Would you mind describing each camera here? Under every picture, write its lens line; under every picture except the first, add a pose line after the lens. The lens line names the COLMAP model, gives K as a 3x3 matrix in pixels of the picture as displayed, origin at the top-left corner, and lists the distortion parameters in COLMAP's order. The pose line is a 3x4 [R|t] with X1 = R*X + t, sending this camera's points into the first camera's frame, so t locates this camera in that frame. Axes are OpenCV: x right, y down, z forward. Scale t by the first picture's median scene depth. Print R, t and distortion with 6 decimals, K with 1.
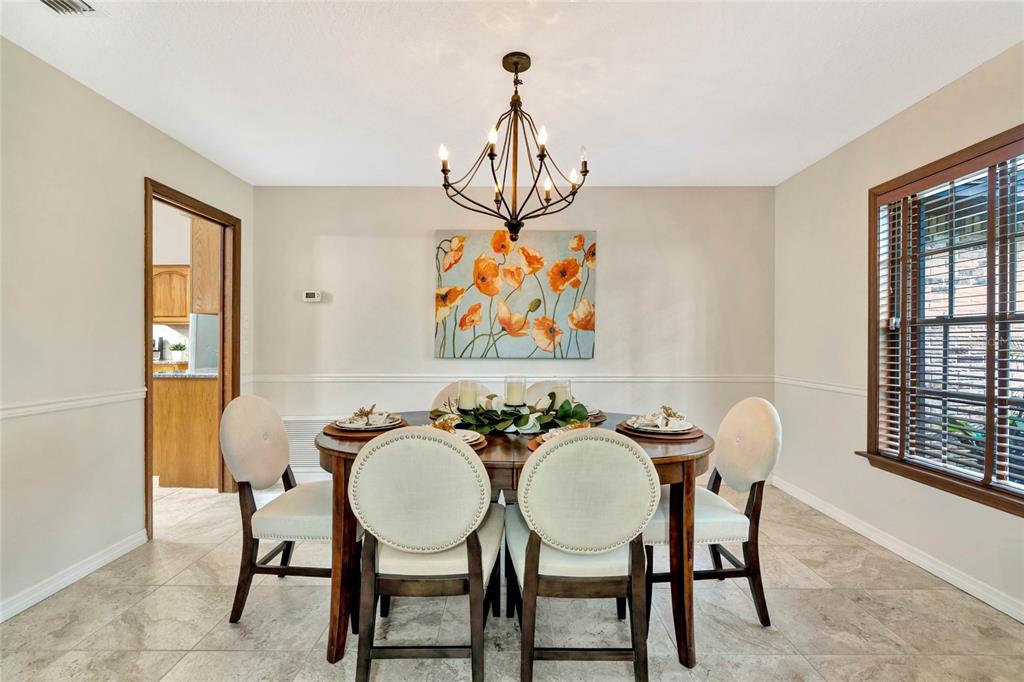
lens RADIAL K [[485.2, 0, 510.1], [0, 485.2, 340.6], [0, 0, 1]] dist [-0.004643, 0.000145]
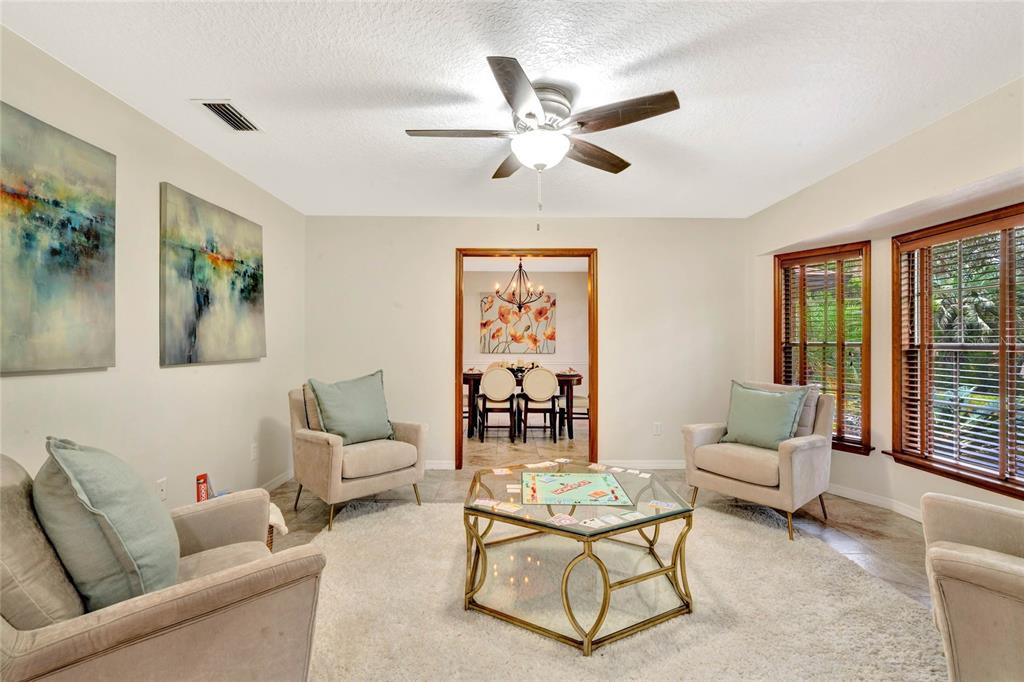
lens RADIAL K [[485.2, 0, 511.4], [0, 485.2, 341.0], [0, 0, 1]] dist [-0.004643, 0.000145]
pose [[0.999882, -0.002855, 0.015069, -0.051264], [0.002875, 0.999995, -0.001357, -0.013673], [-0.015065, 0.001400, 0.999886, -1.131065]]
